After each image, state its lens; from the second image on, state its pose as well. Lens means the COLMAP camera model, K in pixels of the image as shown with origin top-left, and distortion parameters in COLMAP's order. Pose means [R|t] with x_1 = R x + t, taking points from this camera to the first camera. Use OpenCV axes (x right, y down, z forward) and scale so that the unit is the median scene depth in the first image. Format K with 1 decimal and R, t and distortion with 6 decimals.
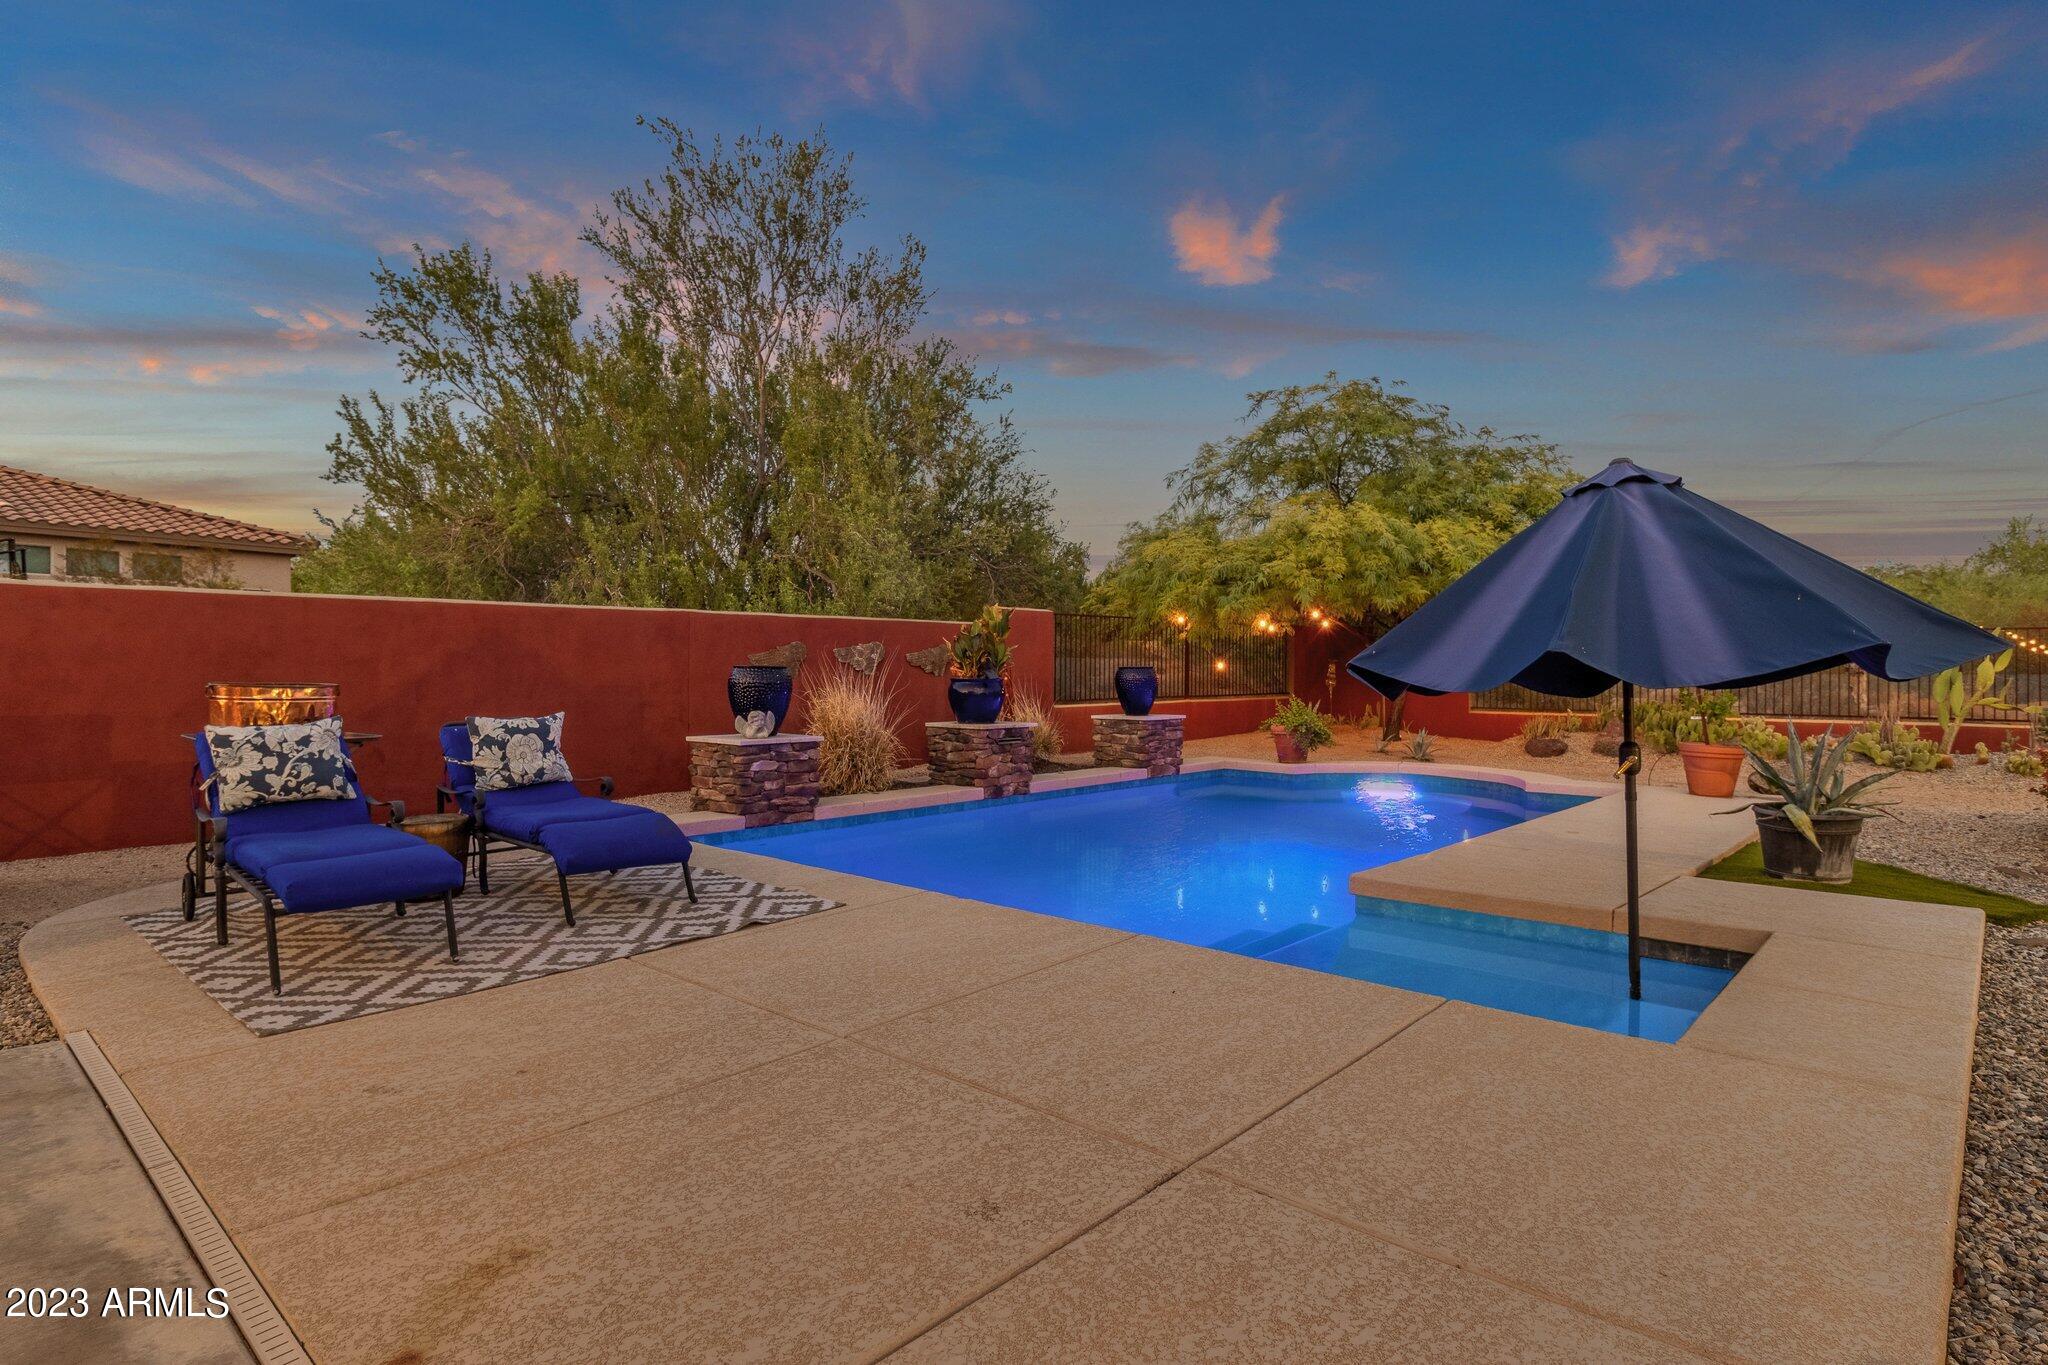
lens RADIAL K [[1113.7, 0, 1024.0], [0, 1113.7, 682.5], [0, 0, 1]] dist [-0.002066, -0.000680]
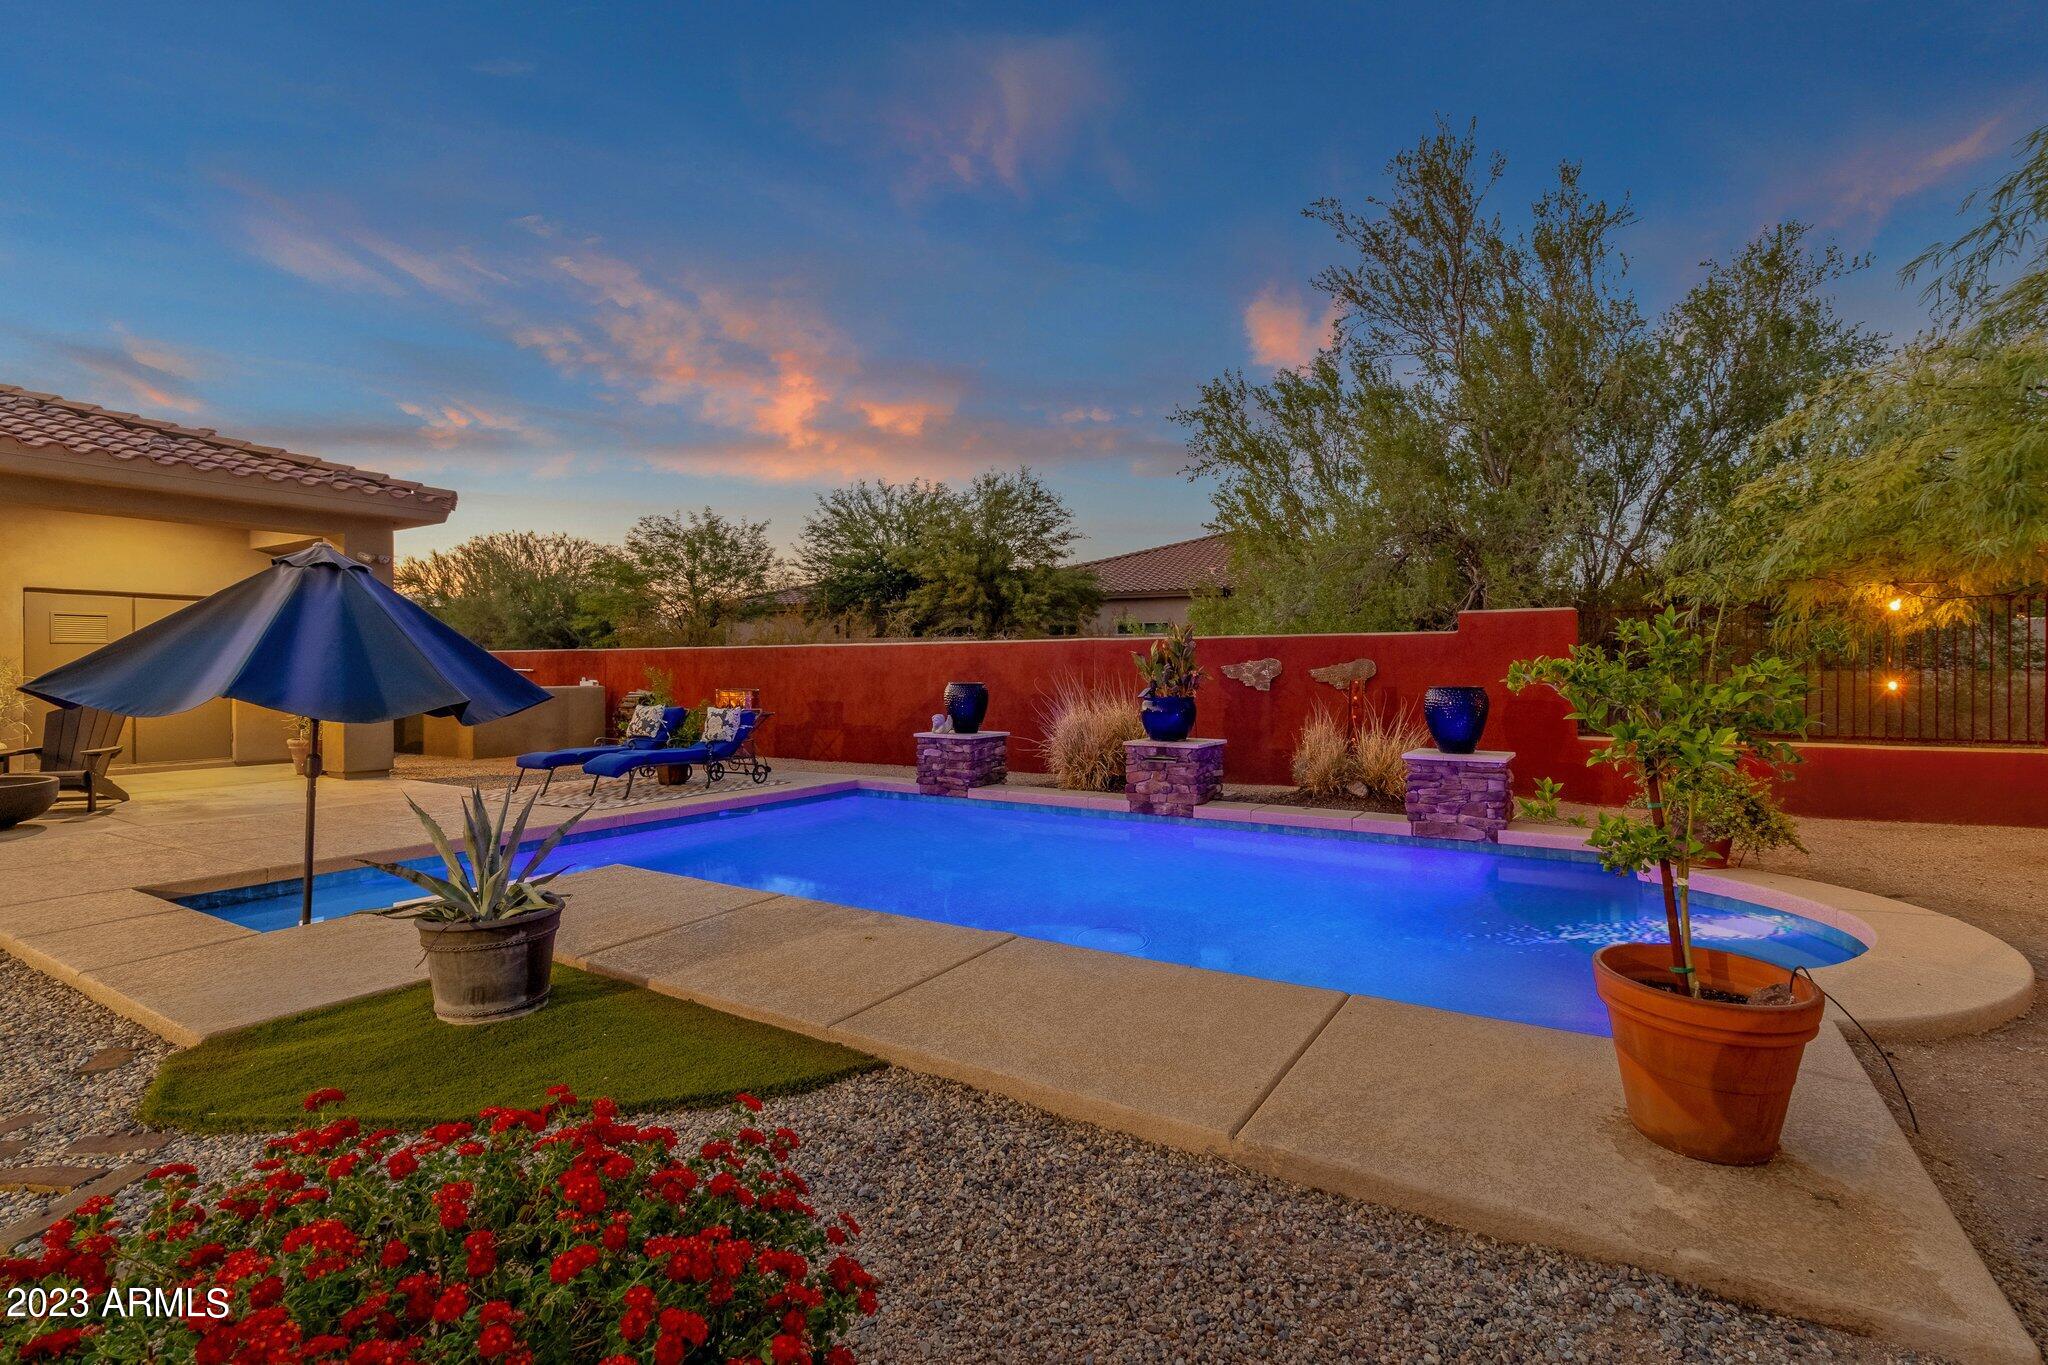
lens RADIAL K [[967.9, 0, 1024.0], [0, 967.9, 682.5], [0, 0, 1]] dist [0.002073, 0.000057]
pose [[0.158494, 0.010700, -0.987302, 0.635703], [-0.011189, 0.999897, 0.009040, -0.017729], [0.987296, 0.009614, 0.158598, 0.572324]]
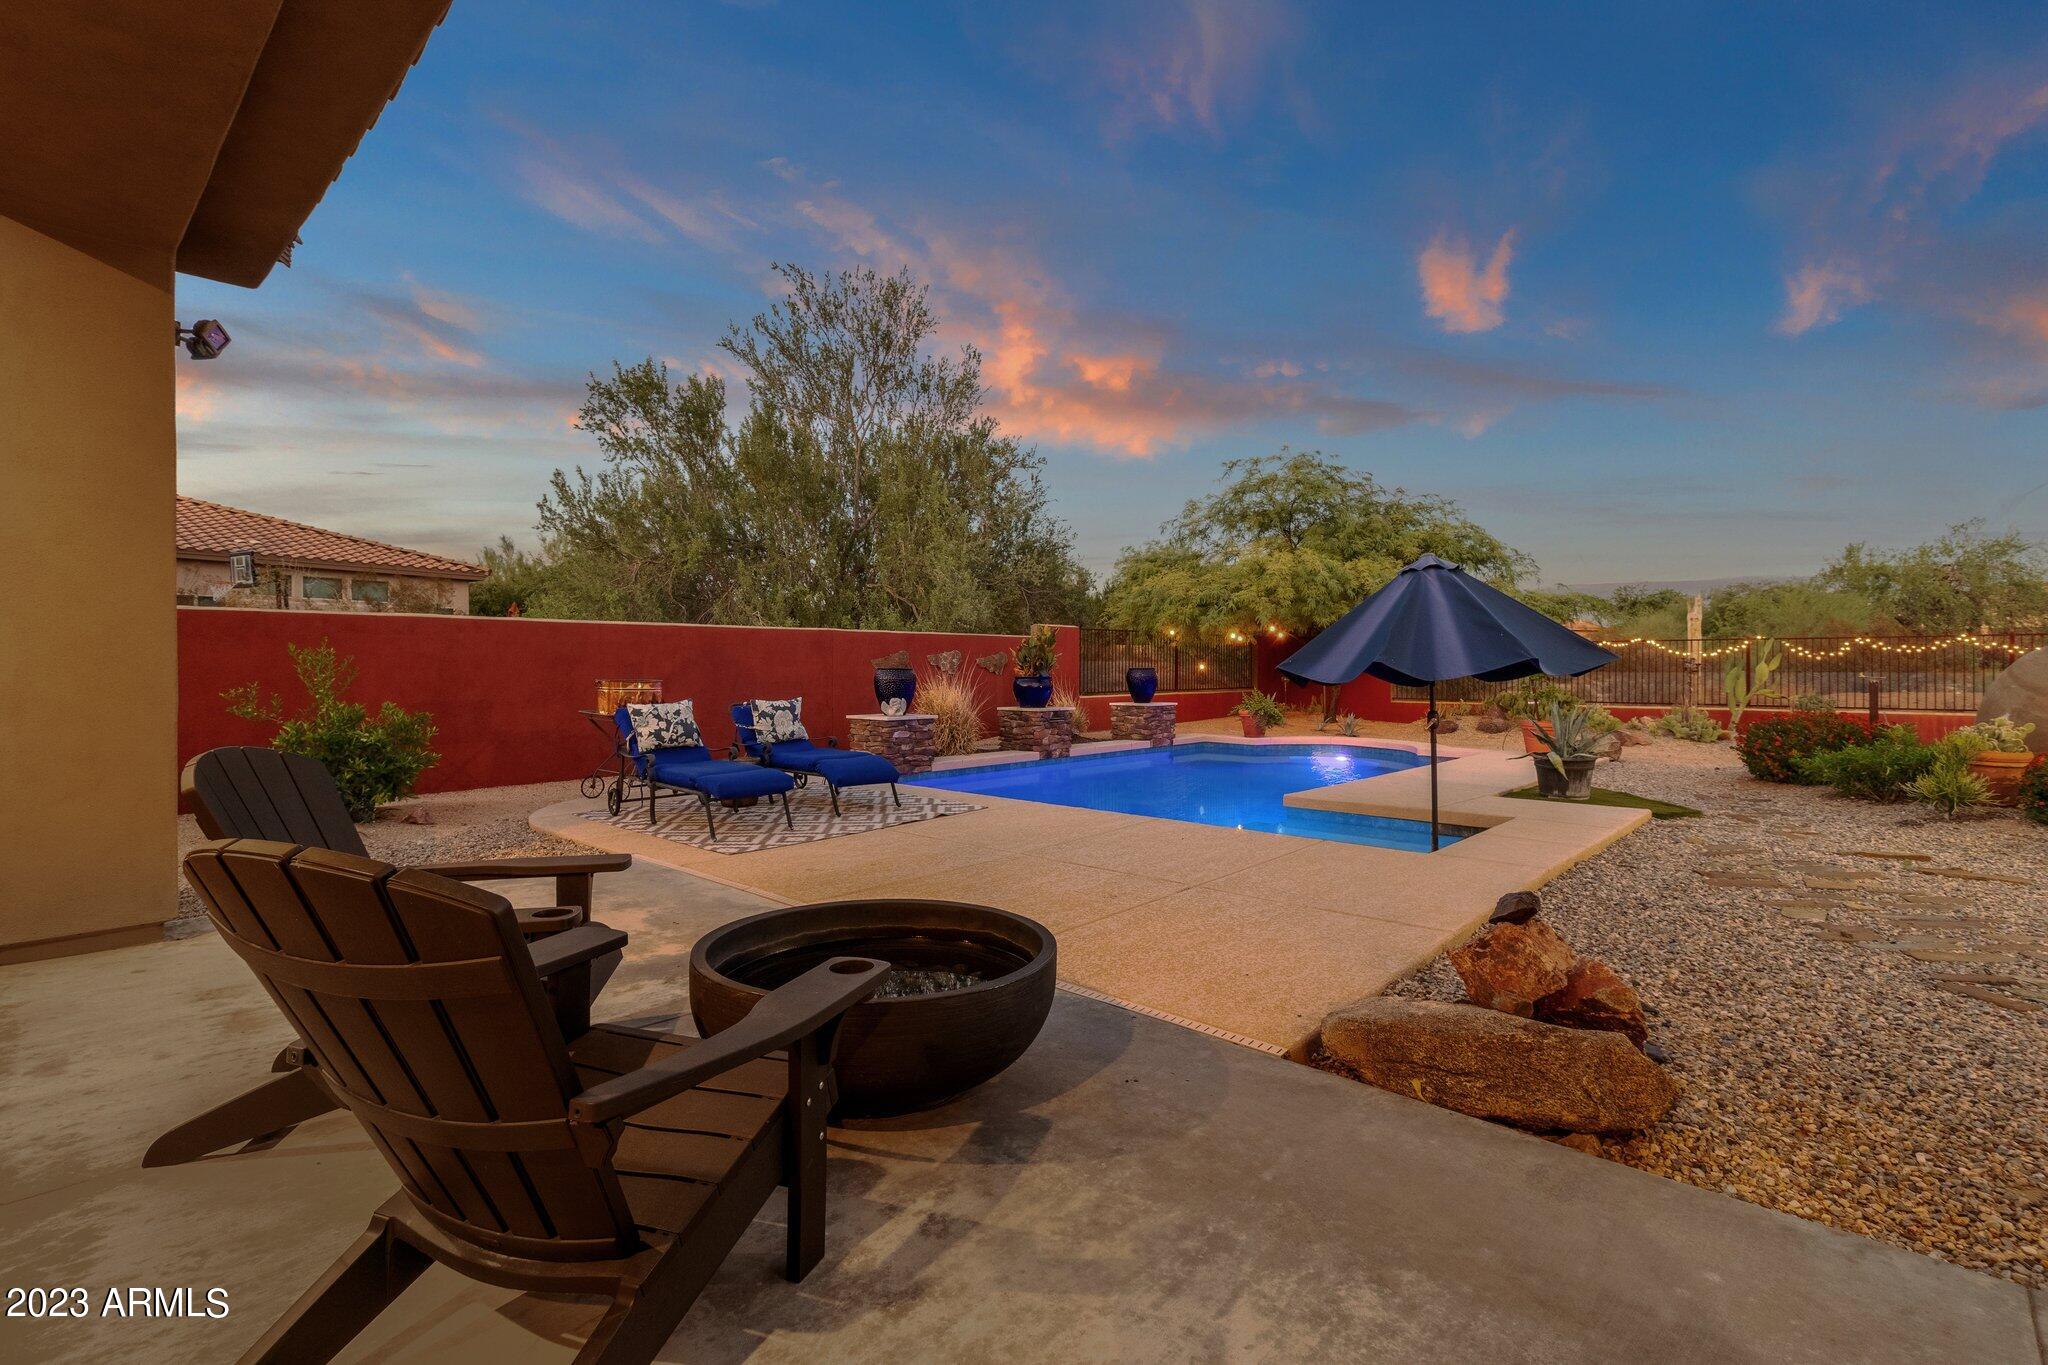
lens RADIAL K [[967.9, 0, 1024.0], [0, 967.9, 682.5], [0, 0, 1]] dist [0.002073, 0.000057]
pose [[0.999990, -0.001463, -0.004293, -0.038073], [0.001473, 0.999996, 0.002219, 0.001070], [0.004289, -0.002226, 0.999988, -0.194260]]
